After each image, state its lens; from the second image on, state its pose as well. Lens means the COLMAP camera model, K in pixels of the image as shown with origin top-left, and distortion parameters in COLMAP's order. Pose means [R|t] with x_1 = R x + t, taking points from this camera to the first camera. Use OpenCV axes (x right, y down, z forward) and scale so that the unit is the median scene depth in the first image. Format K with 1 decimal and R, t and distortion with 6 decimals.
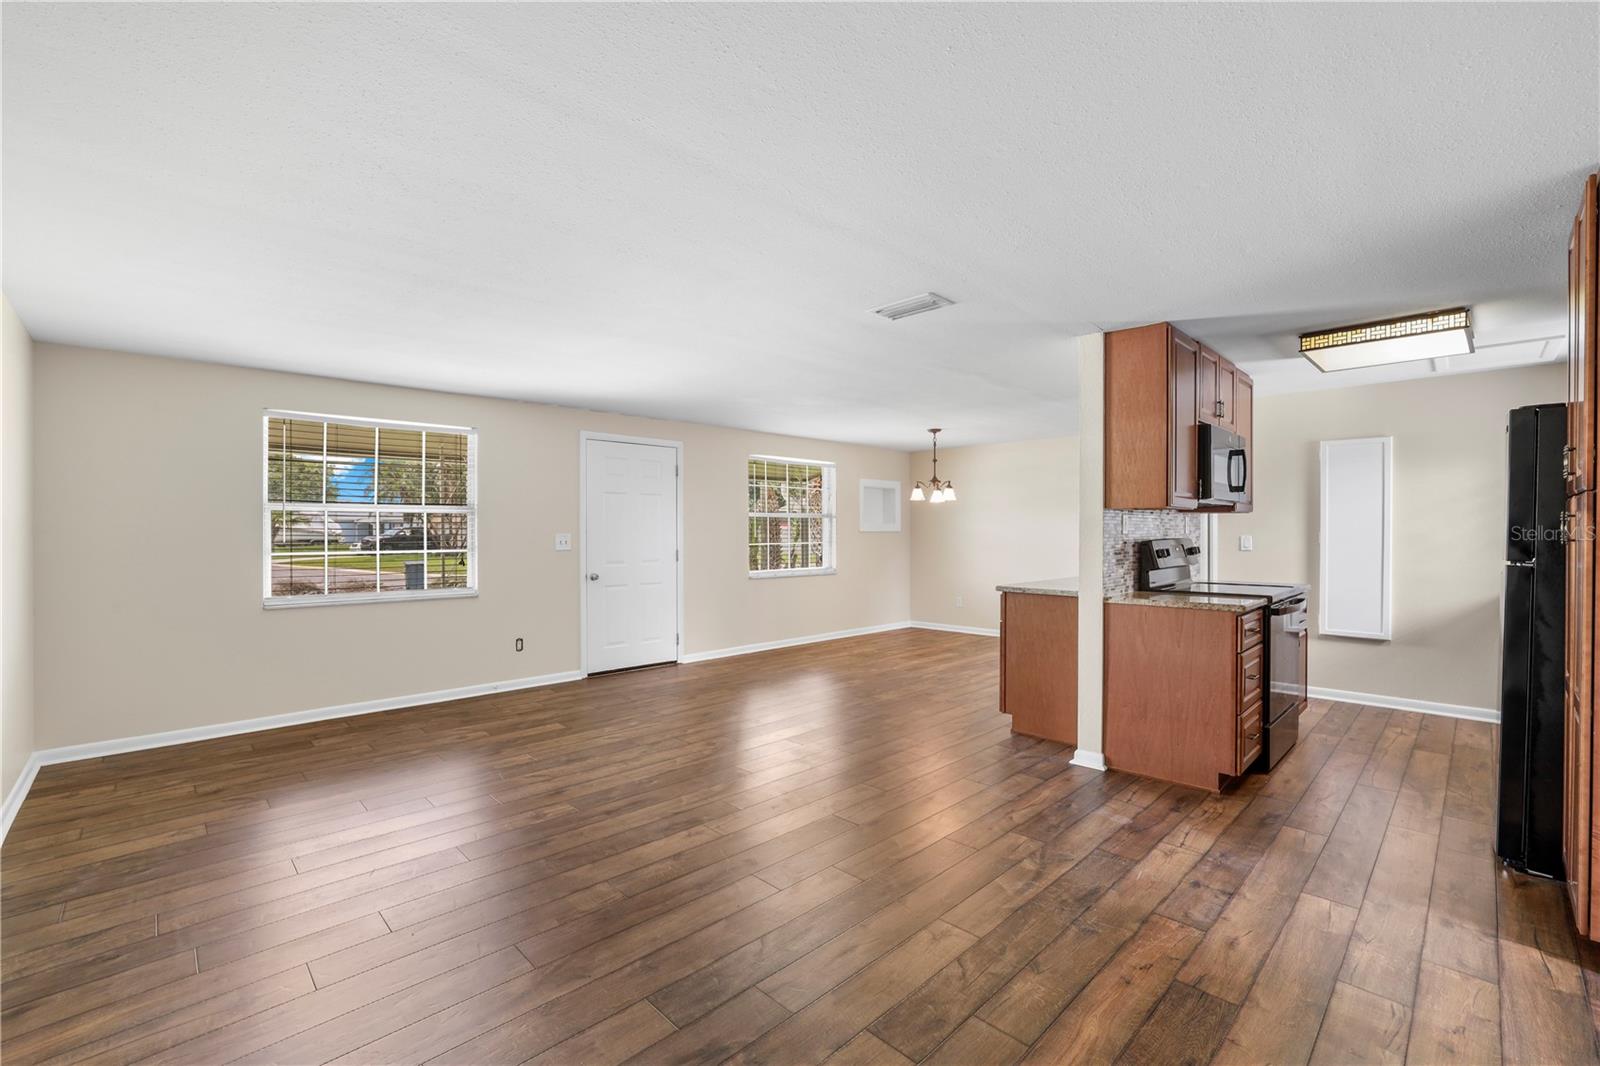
lens RADIAL K [[682.3, 0, 808.3], [0, 682.3, 532.8], [0, 0, 1]] dist [-0.035014, 0.008876]
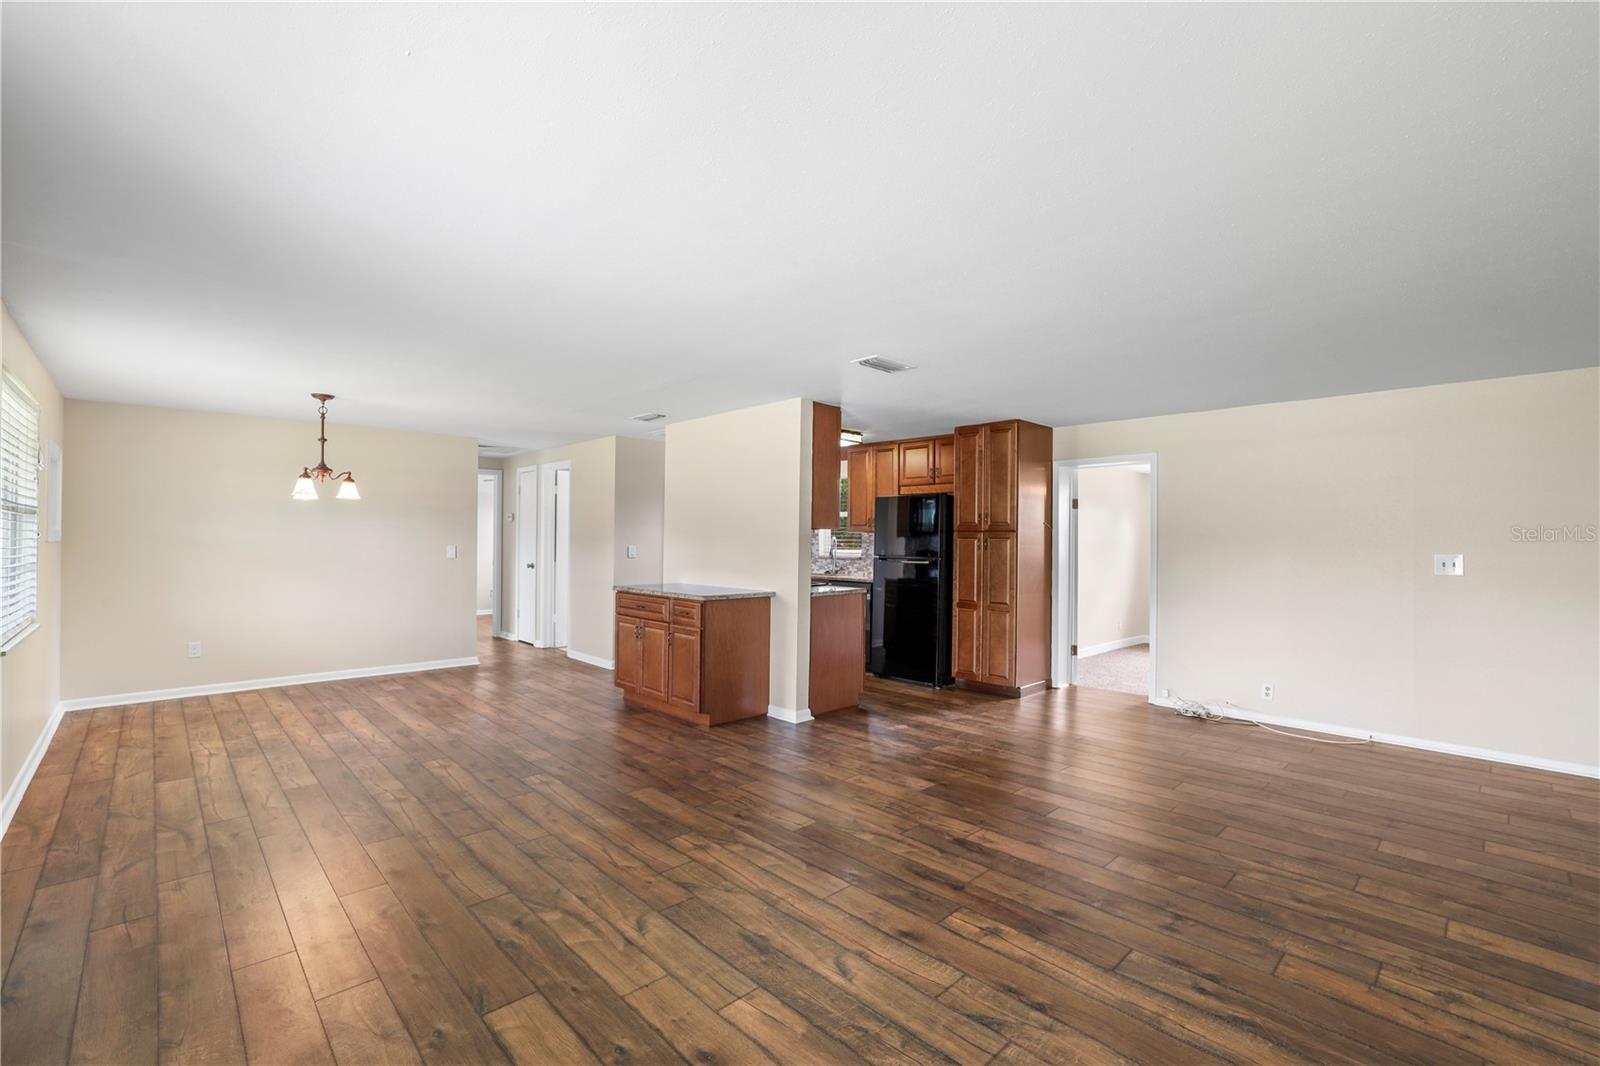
lens RADIAL K [[688.1, 0, 792.3], [0, 688.1, 530.1], [0, 0, 1]] dist [-0.045384, 0.015665]
pose [[0.028971, 0.015591, 0.999459, -0.883107], [-0.002608, 0.999876, -0.015522, -0.009100], [-0.999577, -0.002157, 0.029008, 0.914349]]
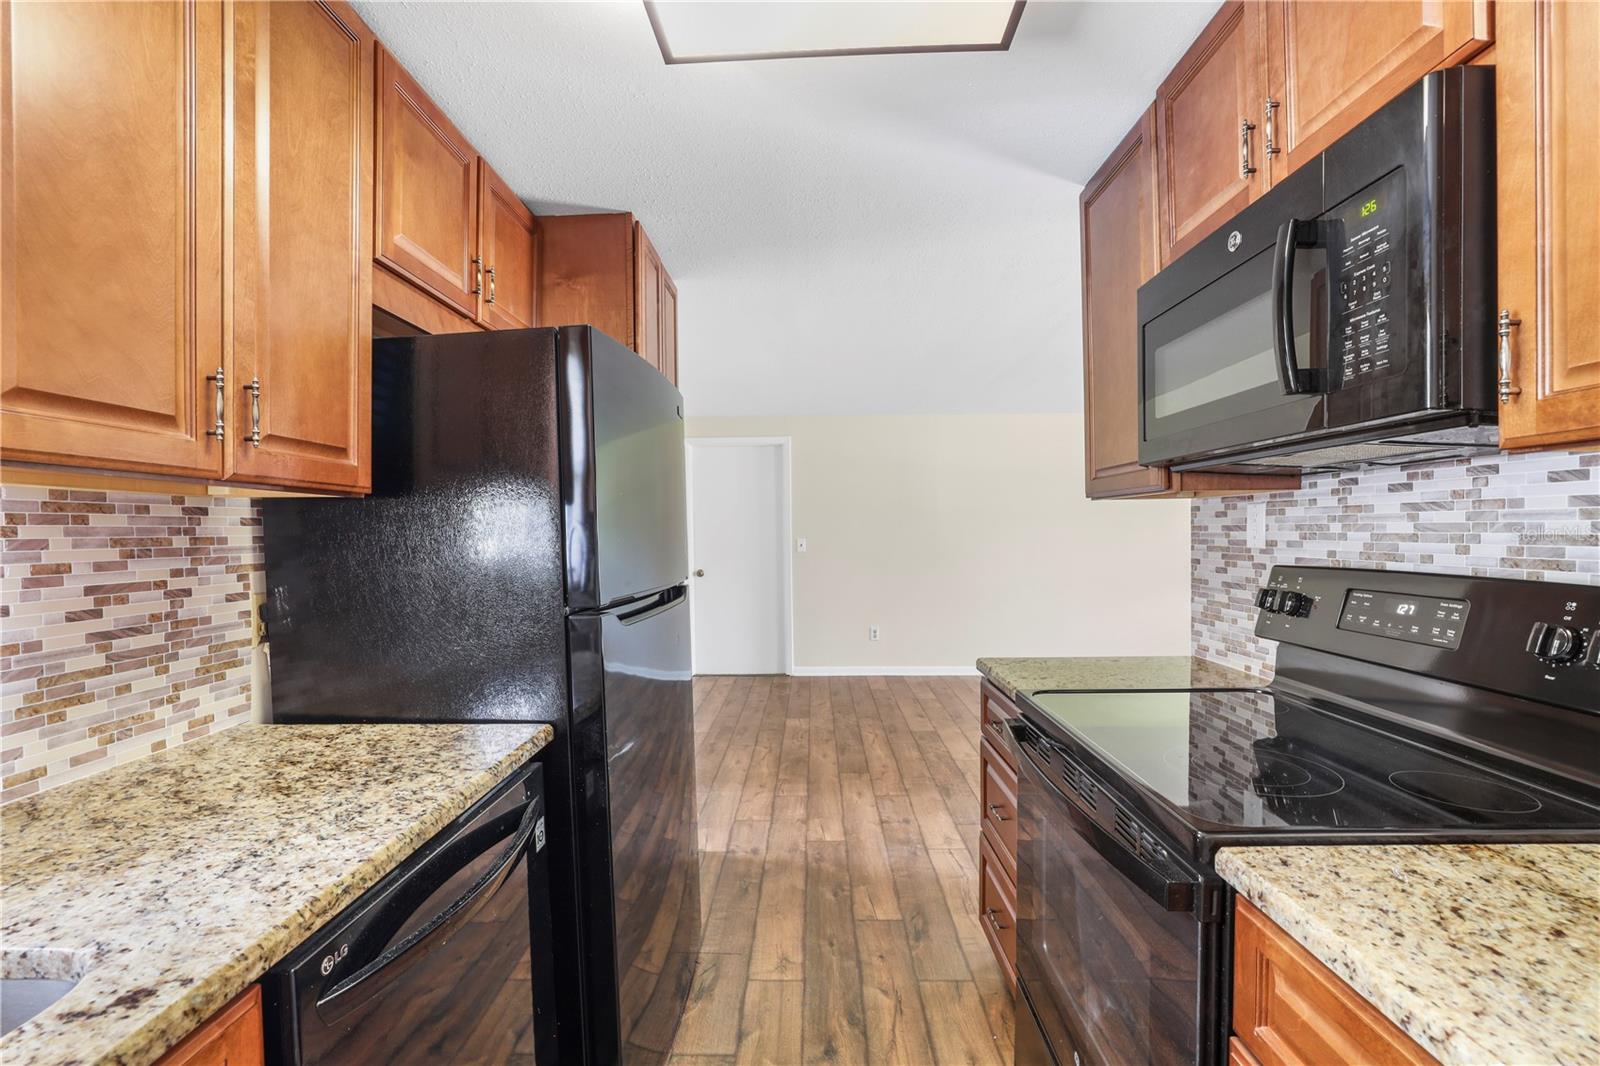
lens RADIAL K [[697.0, 0, 792.1], [0, 697.0, 544.7], [0, 0, 1]] dist [-0.040240, 0.013478]
pose [[-0.726446, 0.022232, -0.686863, 0.985385], [0.008055, 0.999683, 0.023838, -0.012701], [0.687176, 0.011784, -0.726395, 1.092392]]
